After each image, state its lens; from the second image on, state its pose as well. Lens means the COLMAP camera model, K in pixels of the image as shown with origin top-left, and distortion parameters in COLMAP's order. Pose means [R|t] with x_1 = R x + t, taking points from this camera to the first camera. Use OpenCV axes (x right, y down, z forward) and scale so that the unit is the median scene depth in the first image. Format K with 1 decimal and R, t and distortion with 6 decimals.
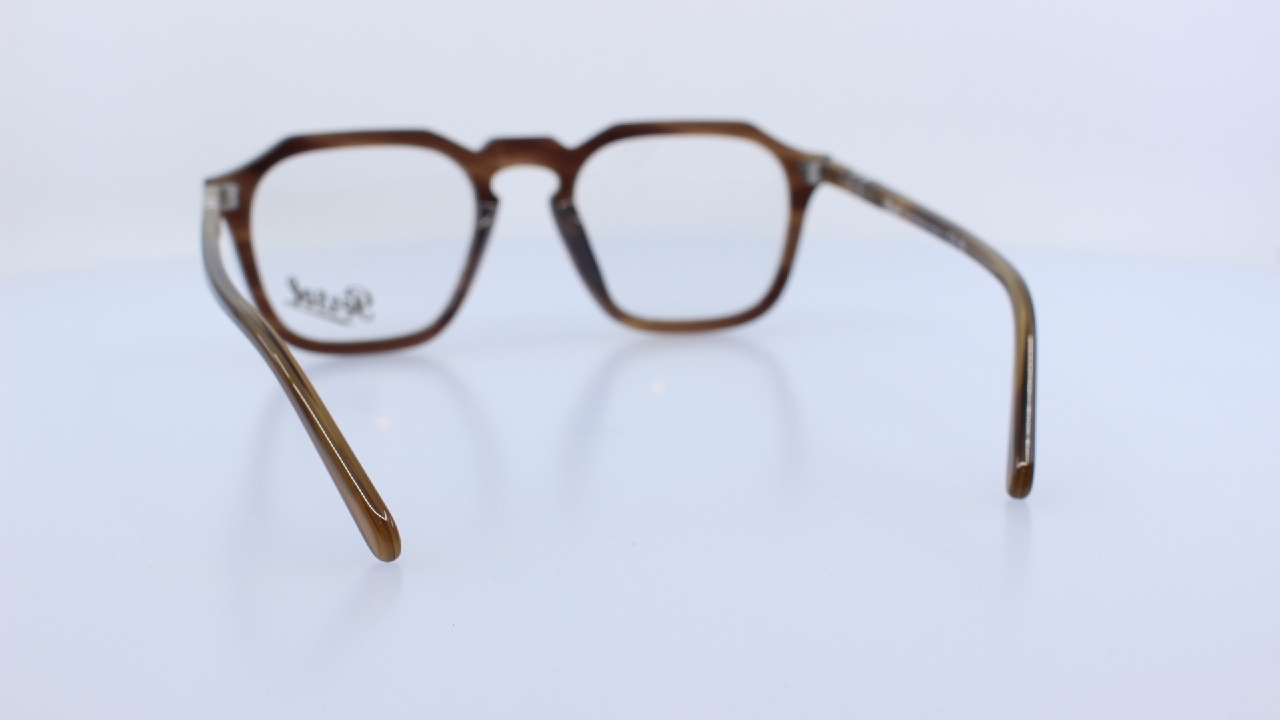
lens RADIAL K [[1651.5, 0, 640.0], [0, 1651.5, 360.0], [0, 0, 1]] dist [-0.104017, -0.049720]
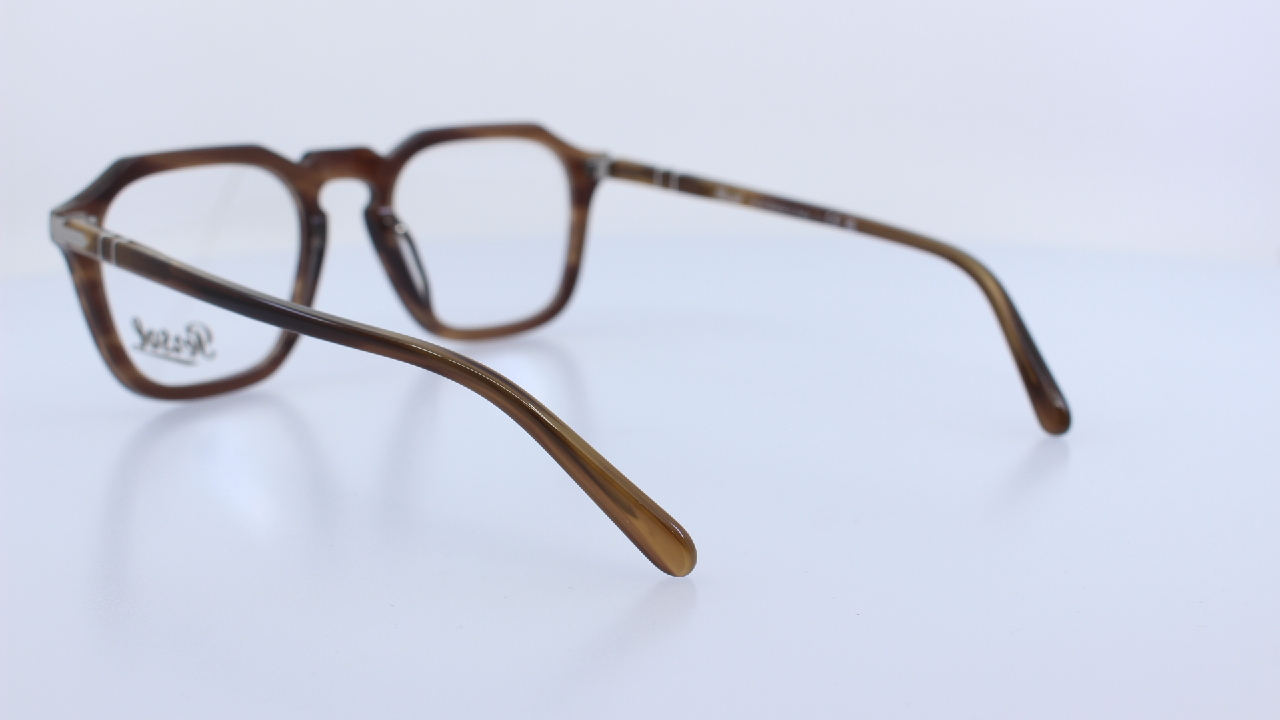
lens RADIAL K [[1651.5, 0, 640.0], [0, 1651.5, 360.0], [0, 0, 1]] dist [-0.104017, -0.049720]
pose [[0.862562, -0.106130, 0.494695, -0.402876], [0.109318, 0.993750, 0.022585, -0.017676], [-0.494000, 0.034598, 0.868773, 0.105968]]
